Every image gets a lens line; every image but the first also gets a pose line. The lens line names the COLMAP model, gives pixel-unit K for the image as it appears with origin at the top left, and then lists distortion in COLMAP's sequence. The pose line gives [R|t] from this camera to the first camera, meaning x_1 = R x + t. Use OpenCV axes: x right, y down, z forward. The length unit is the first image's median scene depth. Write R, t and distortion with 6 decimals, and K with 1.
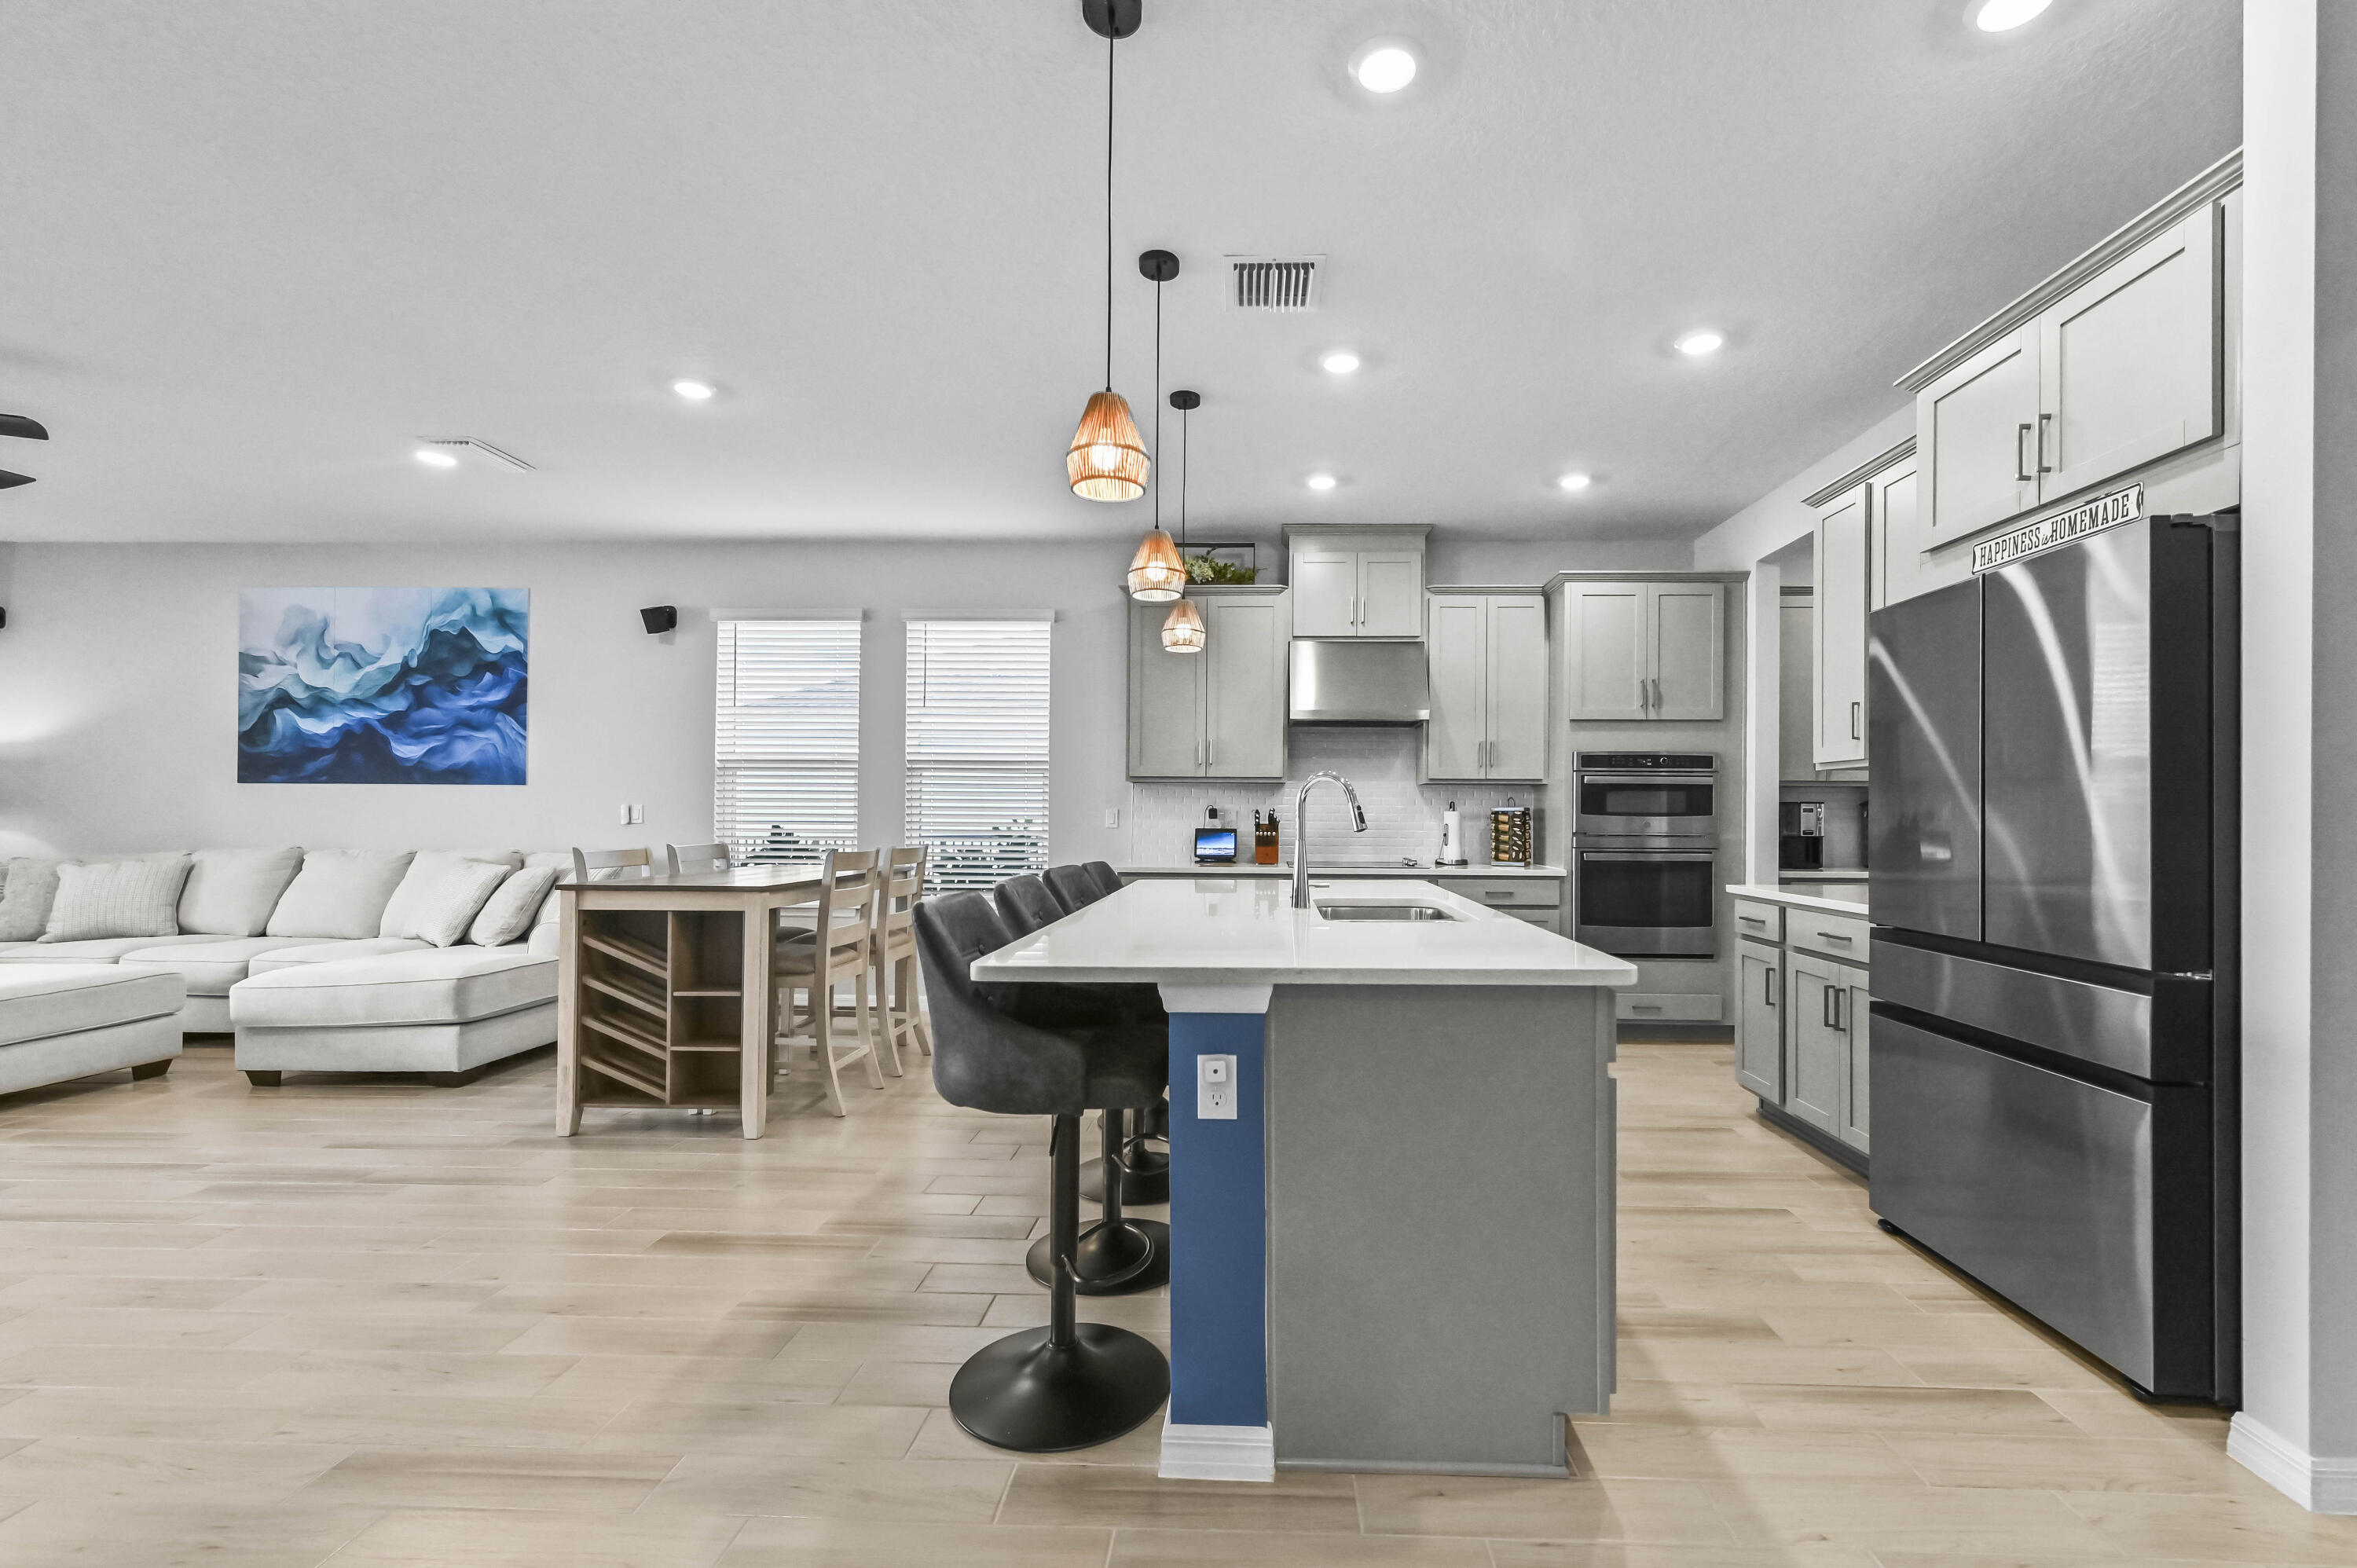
lens RADIAL K [[973.1, 0, 1229.9], [0, 973.1, 814.0], [0, 0, 1]] dist [0.001162, -0.000011]
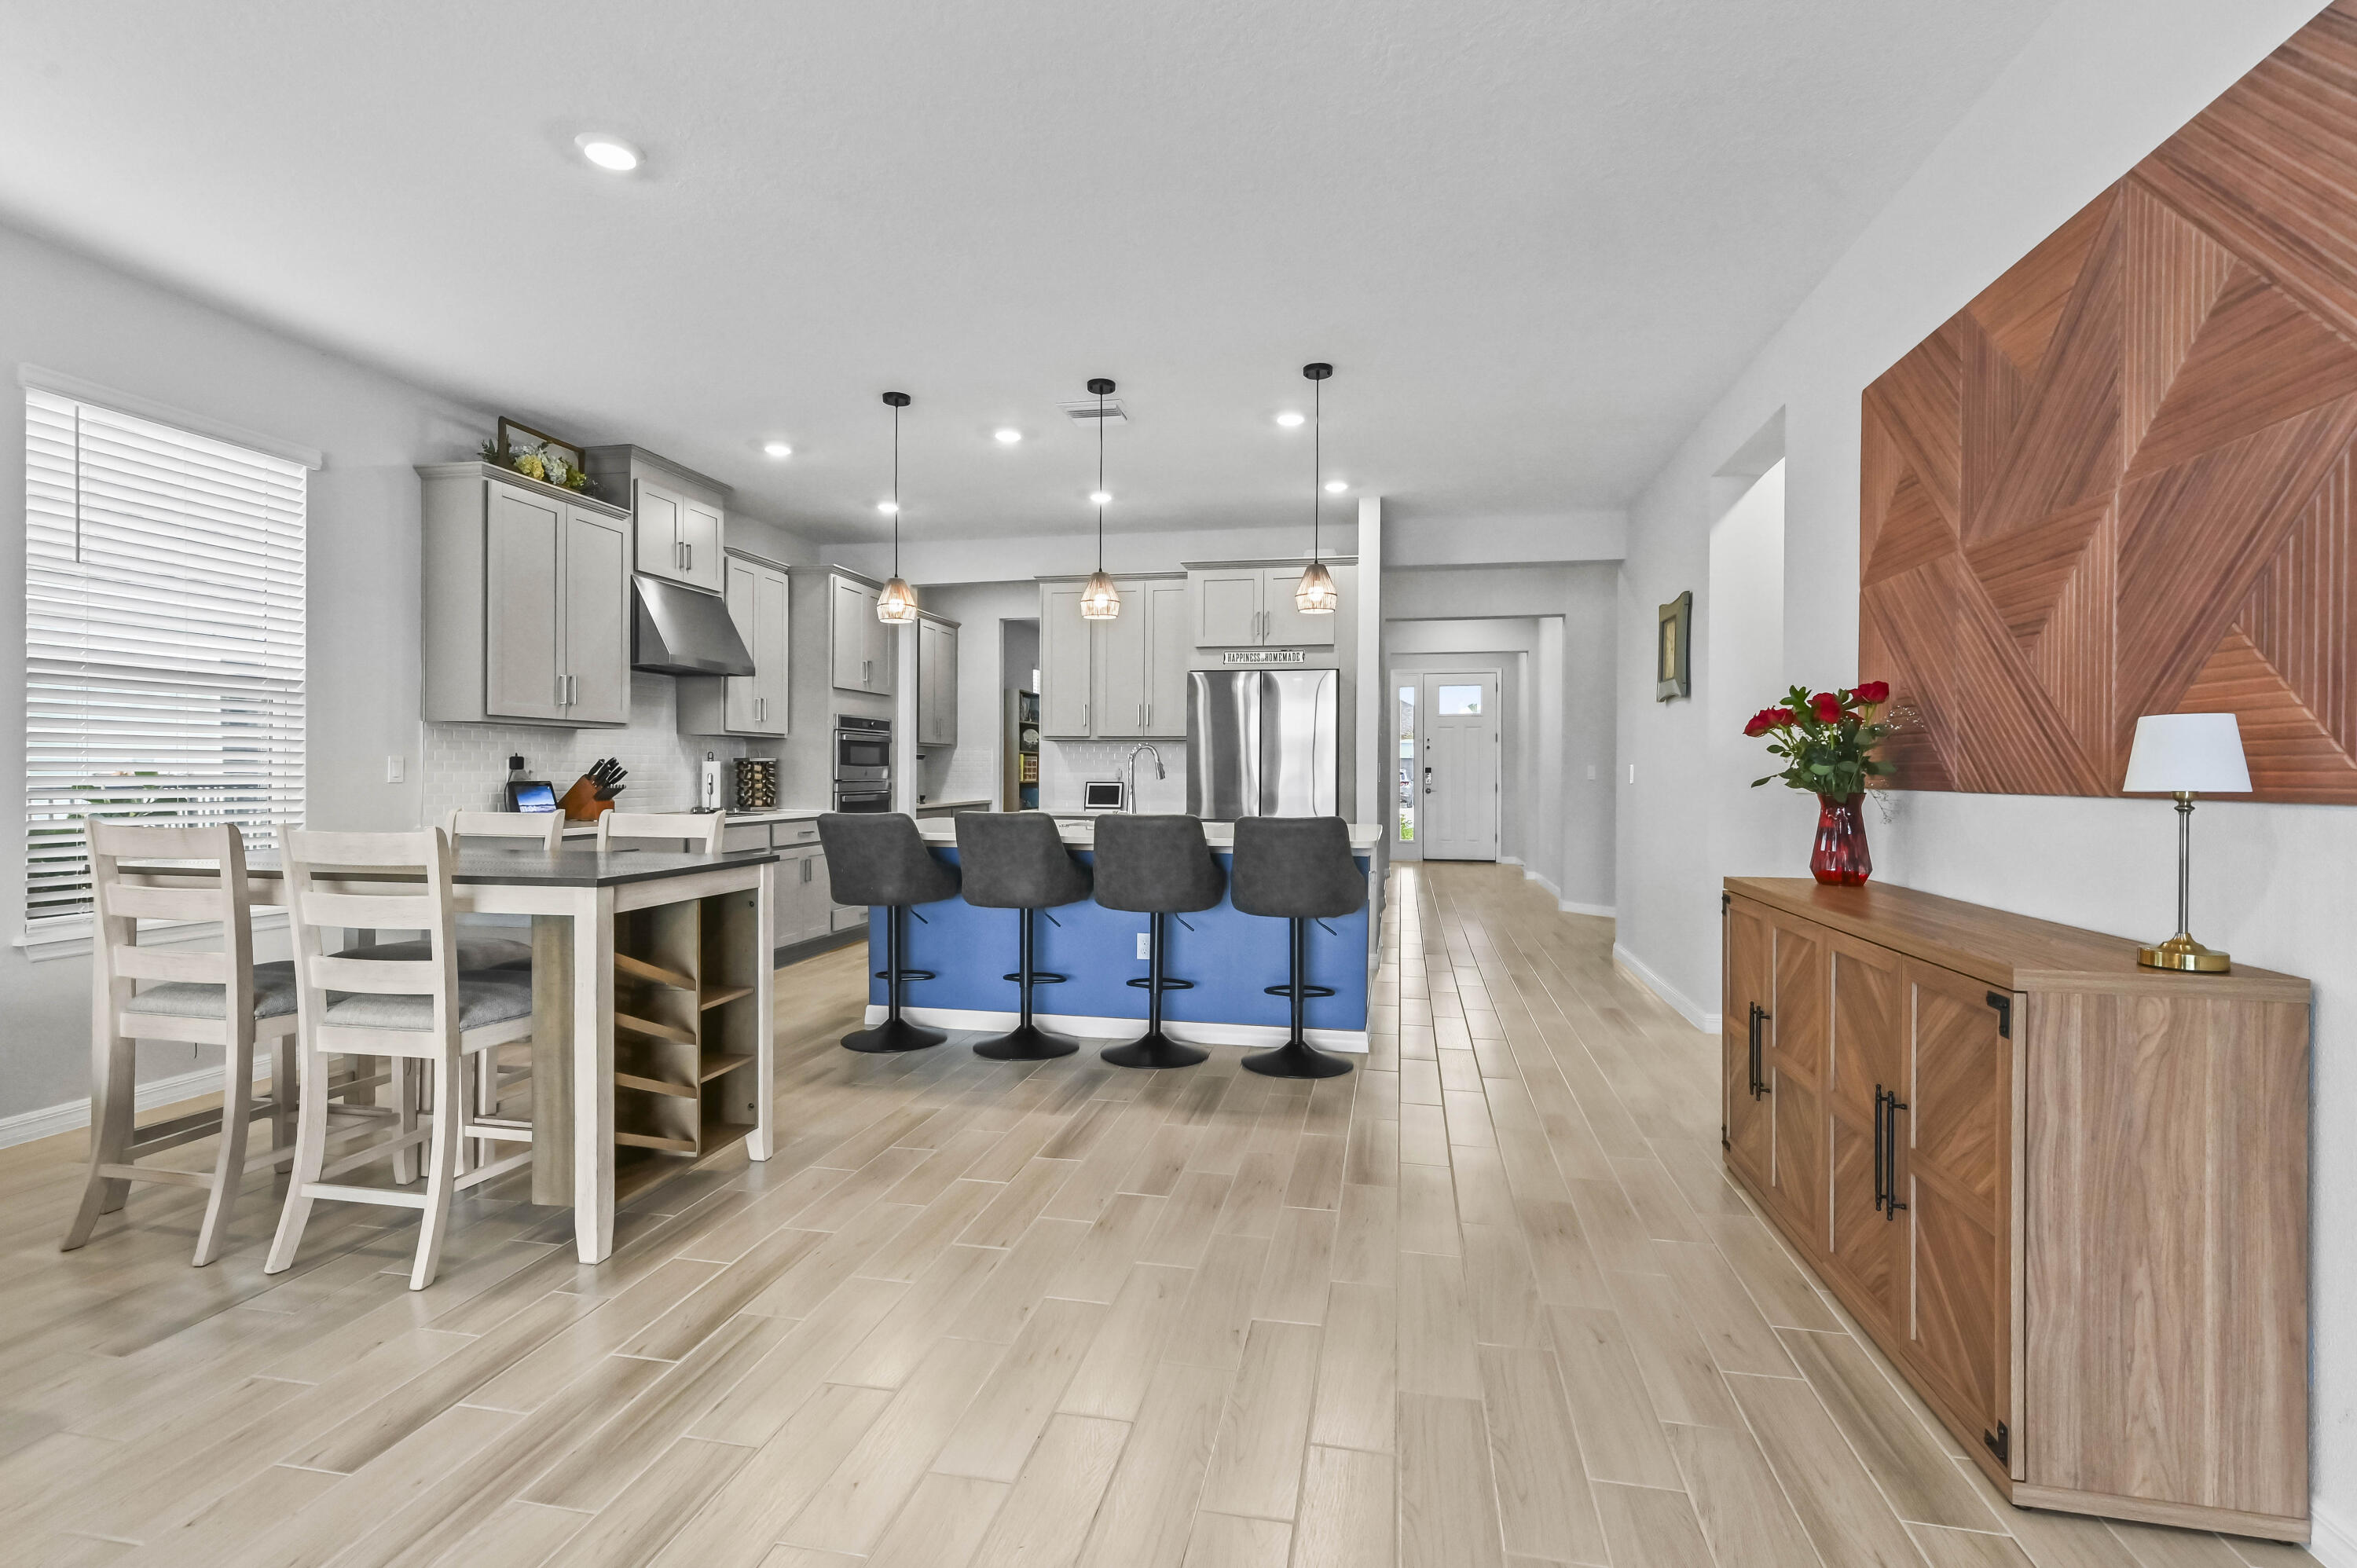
lens RADIAL K [[1086.6, 0, 1178.5], [0, 1086.6, 784.0], [0, 0, 1]] dist [0.002778, 0.000257]
pose [[0.171674, -0.016366, 0.985018, -0.839012], [-0.009609, 0.999787, 0.018286, -0.004634], [-0.985107, -0.012604, 0.171480, 0.310862]]
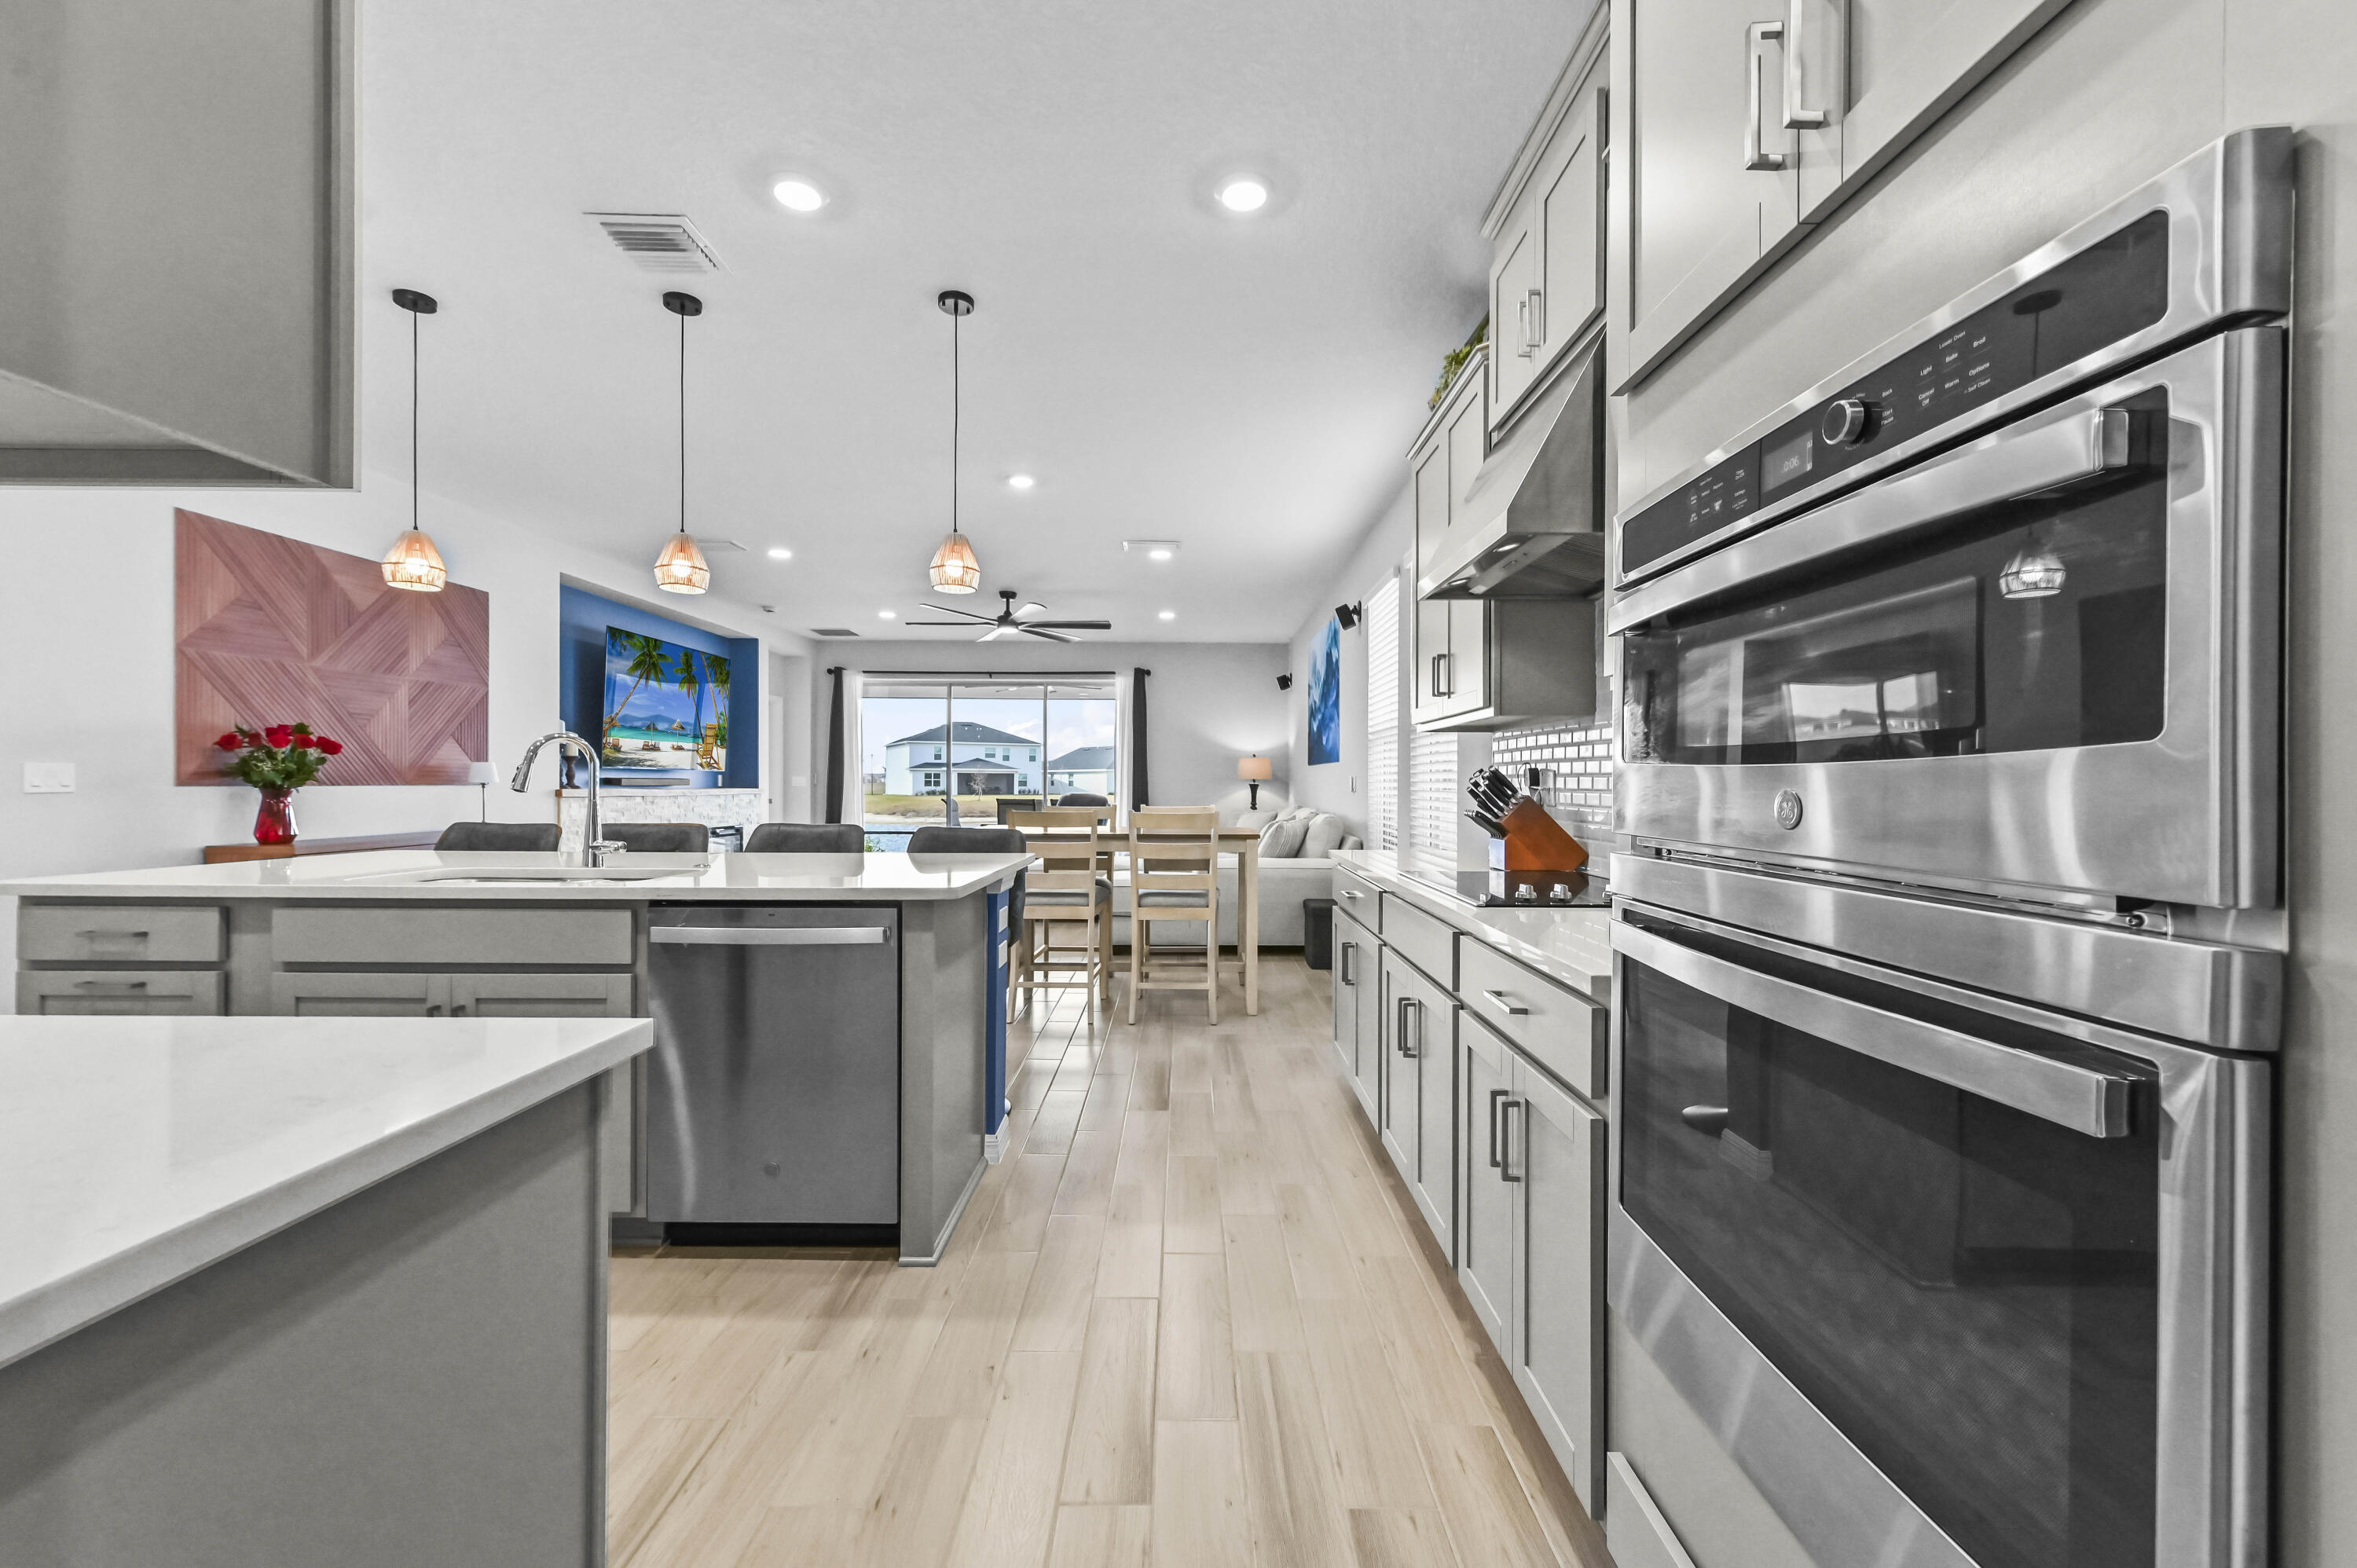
lens RADIAL K [[941.5, 0, 1178.5], [0, 941.5, 784.0], [0, 0, 1]] dist [0.014405, -0.000081]
pose [[0.021972, -0.004842, -0.999747, 0.548121], [-0.004870, 0.999976, -0.004950, 0.007199], [0.999747, 0.004977, 0.021948, 0.804148]]
